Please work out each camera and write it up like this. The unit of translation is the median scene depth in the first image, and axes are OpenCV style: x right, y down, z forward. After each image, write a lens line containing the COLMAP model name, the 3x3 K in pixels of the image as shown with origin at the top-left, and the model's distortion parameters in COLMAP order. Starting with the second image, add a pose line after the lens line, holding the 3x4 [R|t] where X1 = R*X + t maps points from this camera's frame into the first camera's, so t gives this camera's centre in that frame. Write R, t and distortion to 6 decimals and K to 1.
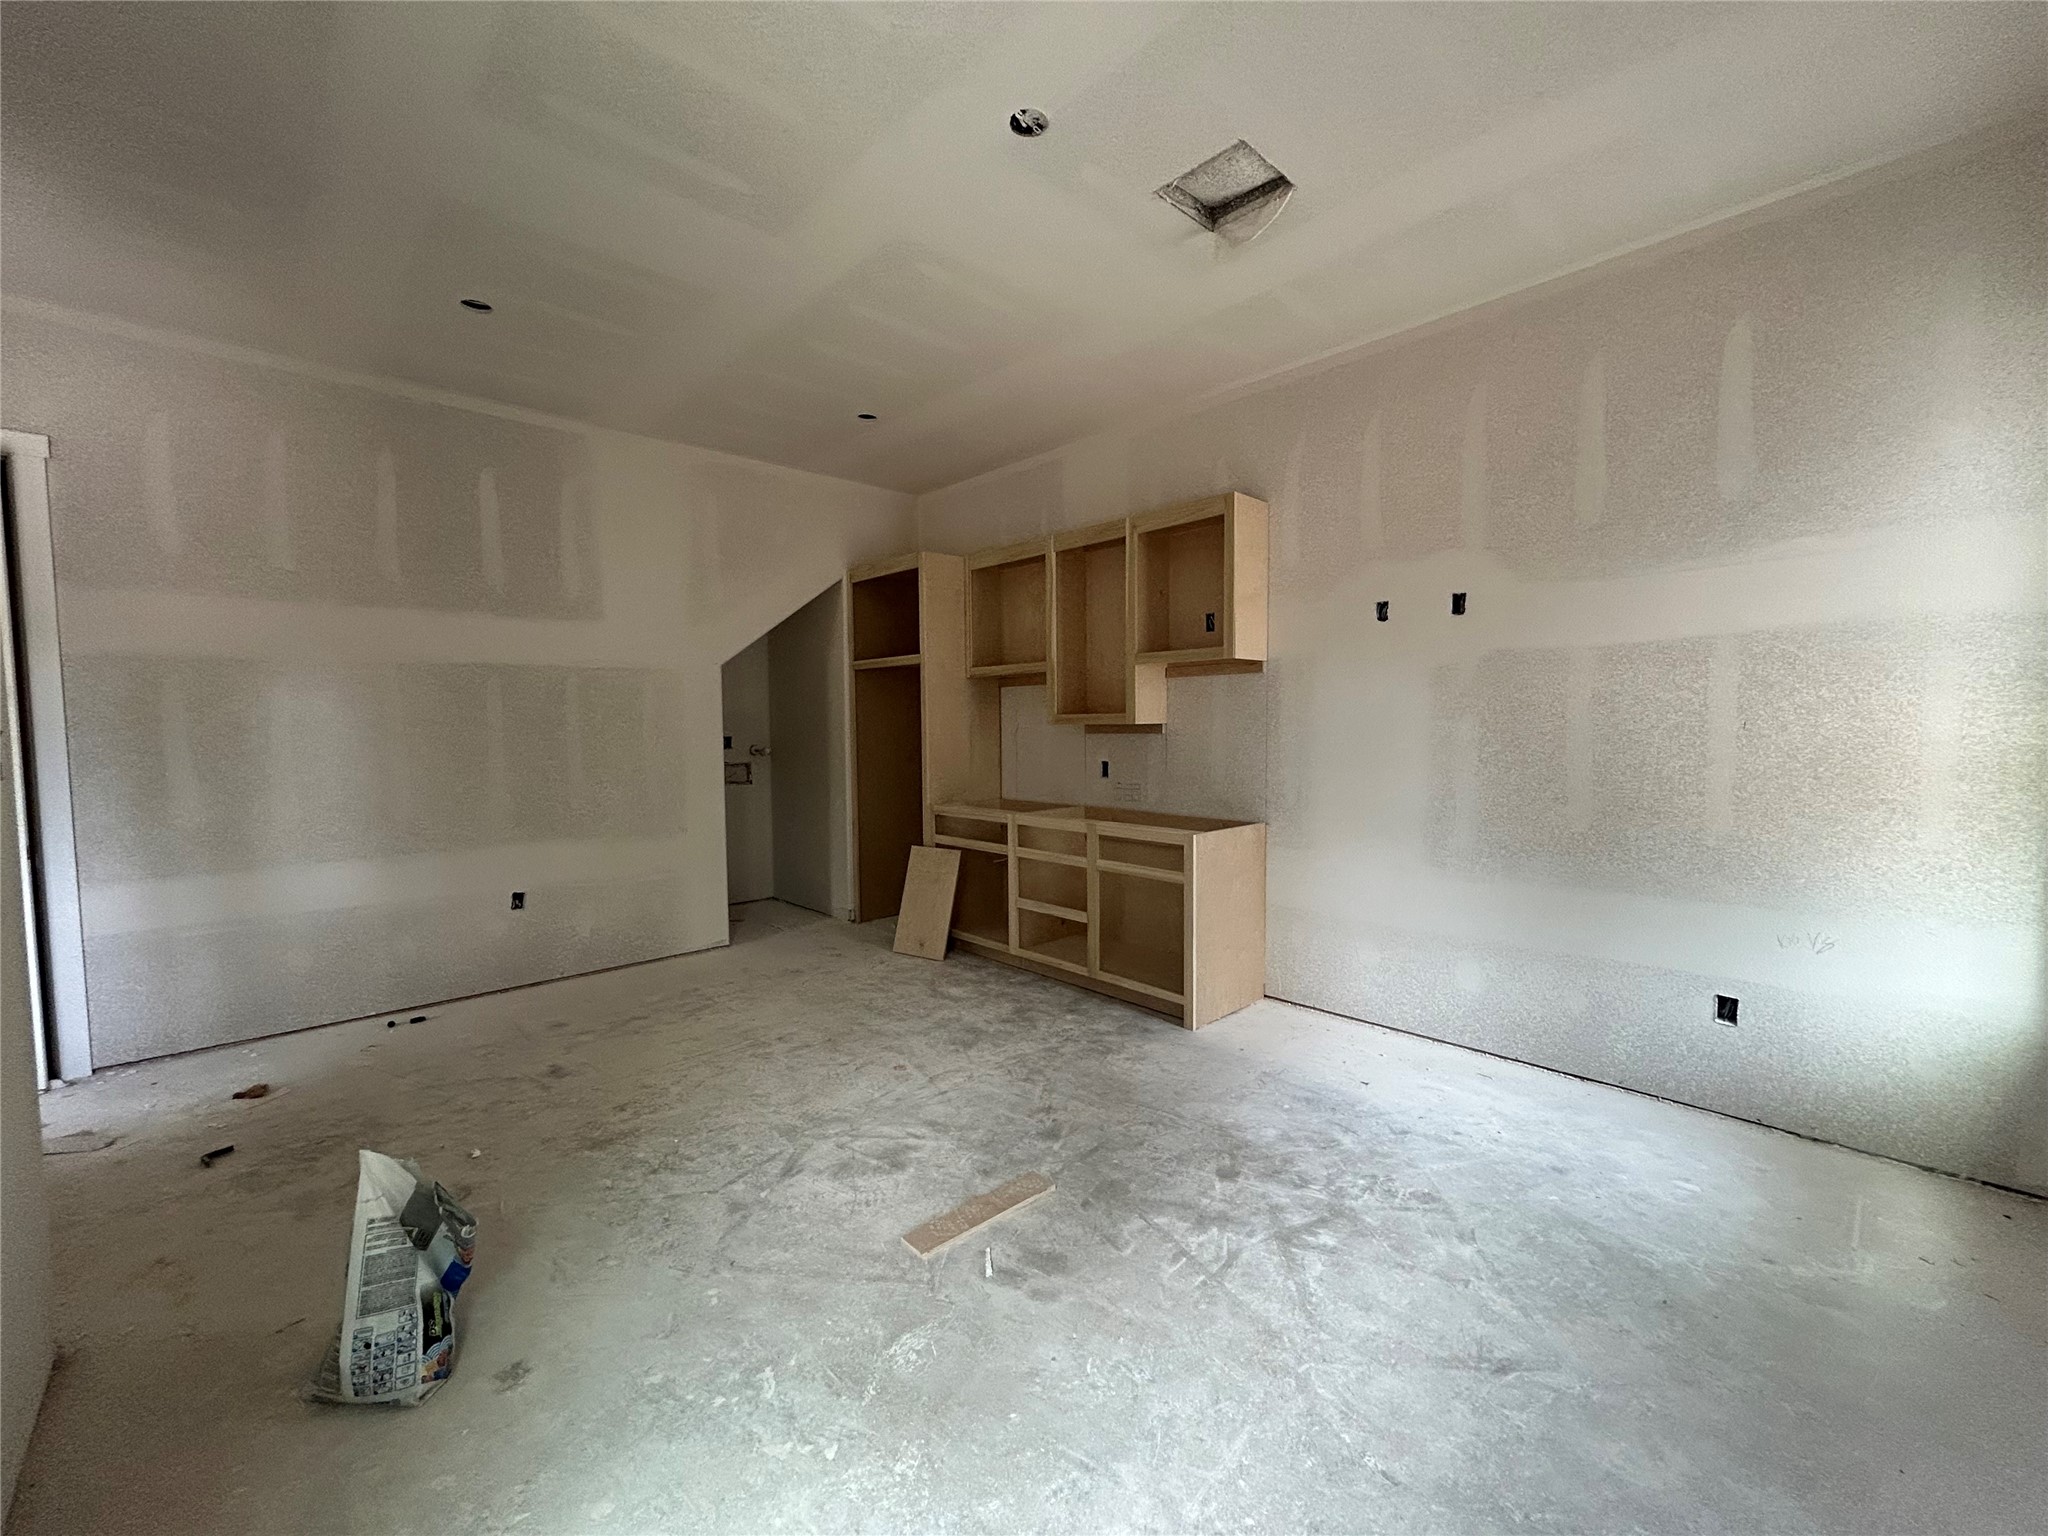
lens RADIAL K [[830.9, 0, 1024.0], [0, 830.9, 768.0], [0, 0, 1]] dist [0.000754, 0.000444]
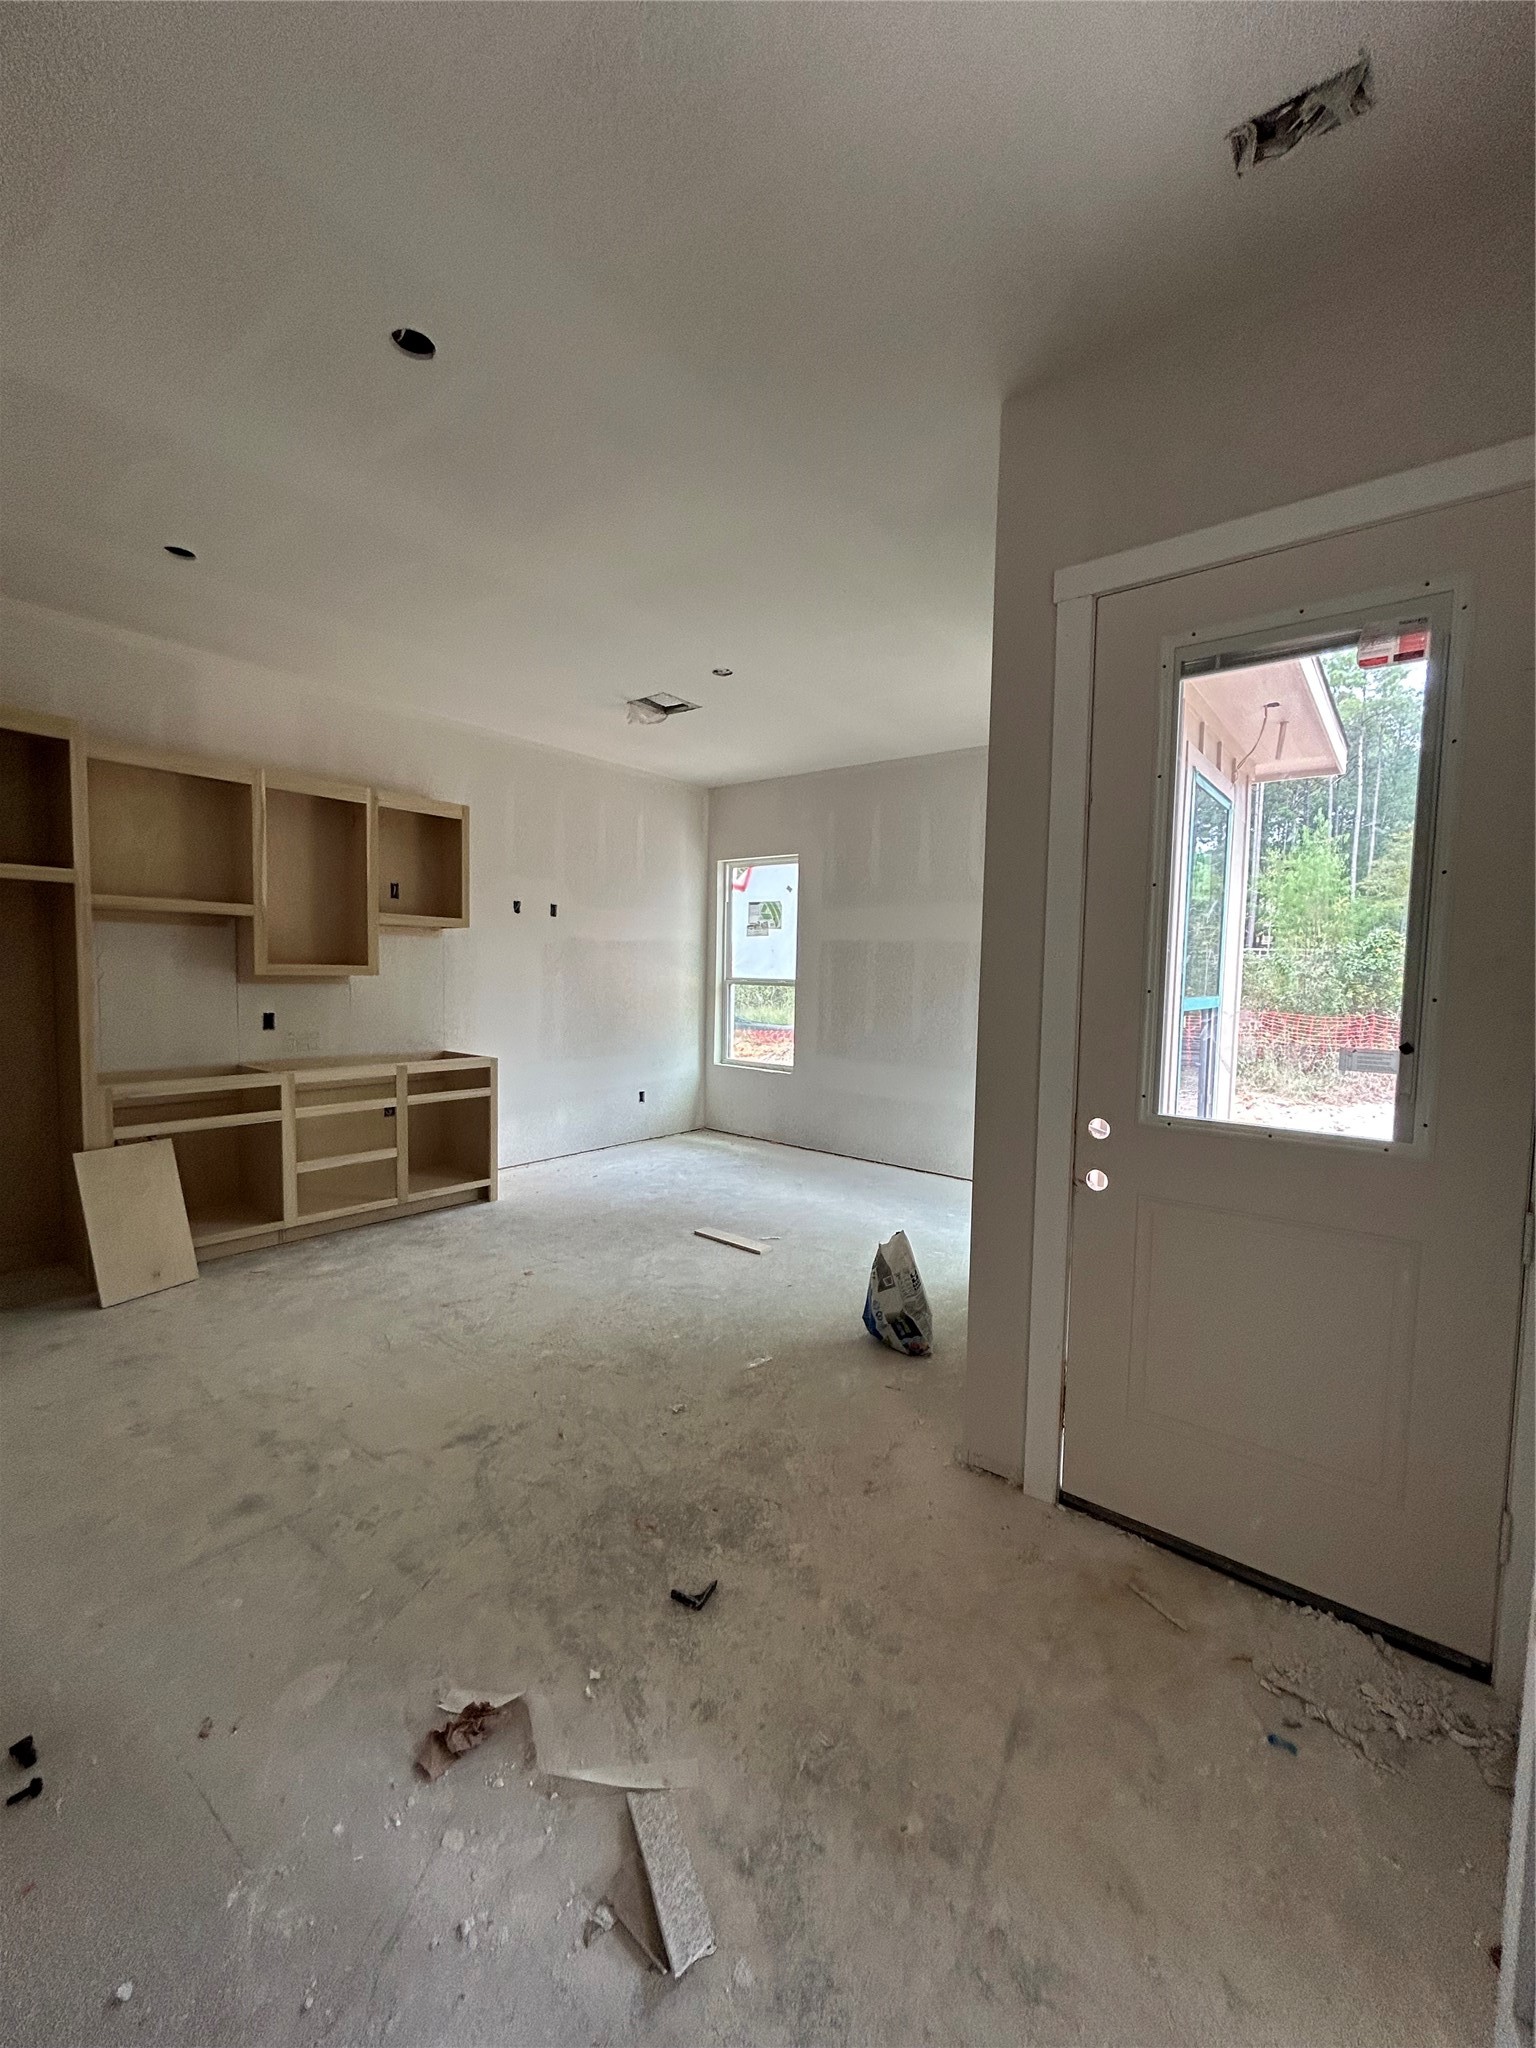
lens RADIAL K [[830.9, 0, 768.0], [0, 830.9, 1024.0], [0, 0, 1]] dist [0.000754, 0.000444]
pose [[-0.146229, -0.057862, 0.987557, -1.169683], [0.034494, 0.997383, 0.063546, -0.045886], [-0.988649, 0.043357, -0.143850, 0.719960]]
